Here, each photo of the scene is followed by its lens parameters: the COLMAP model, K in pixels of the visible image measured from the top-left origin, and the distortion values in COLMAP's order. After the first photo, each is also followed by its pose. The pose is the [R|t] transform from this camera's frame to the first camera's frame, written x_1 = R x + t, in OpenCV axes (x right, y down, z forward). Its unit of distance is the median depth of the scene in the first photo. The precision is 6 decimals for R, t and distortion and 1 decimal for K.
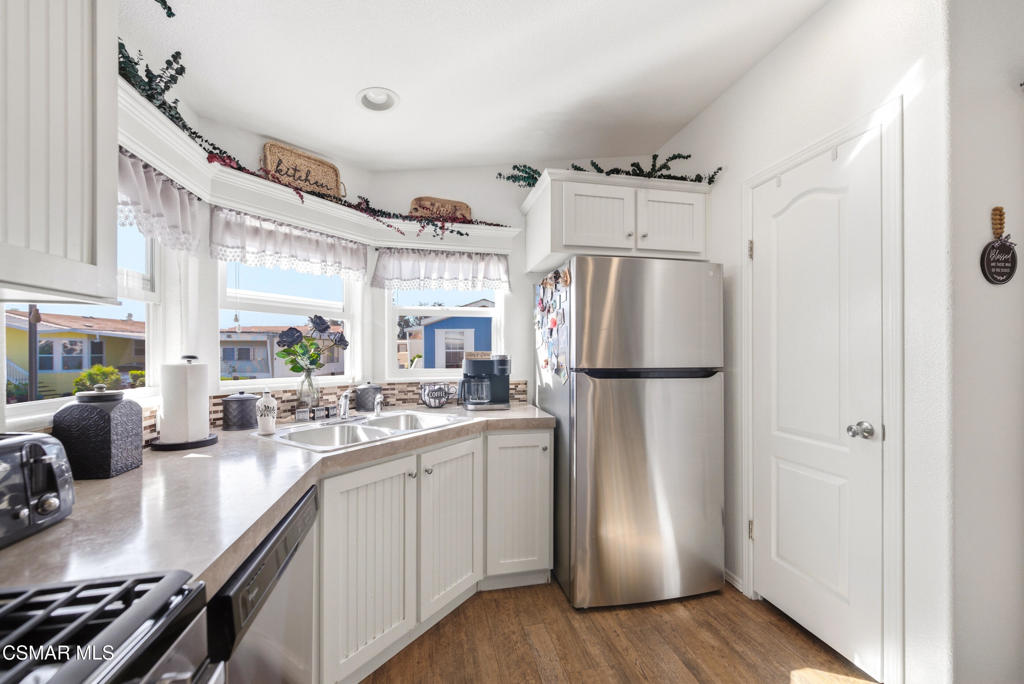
lens RADIAL K [[414.1, 0, 516.2], [0, 414.1, 351.9], [0, 0, 1]] dist [0.000984, -0.000040]
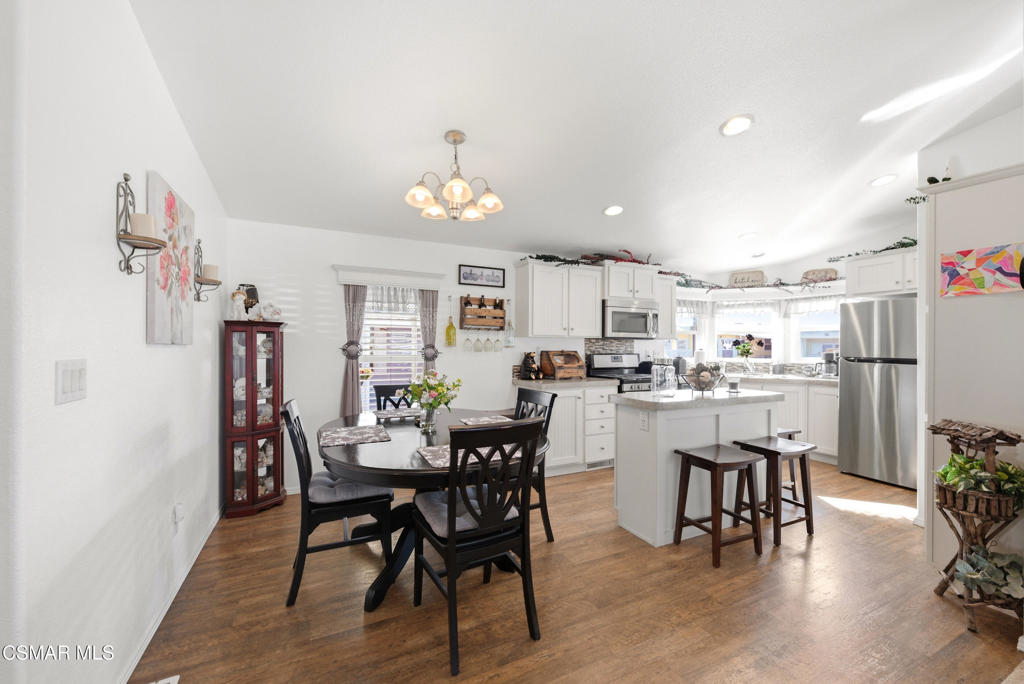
lens RADIAL K [[406.0, 0, 515.4], [0, 406.0, 345.4], [0, 0, 1]] dist [0.001423, -0.000280]
pose [[0.236368, 0.000379, -0.971663, 1.542345], [-0.004848, 0.999988, -0.000790, -0.008181], [0.971651, 0.004897, 0.236367, -0.956096]]
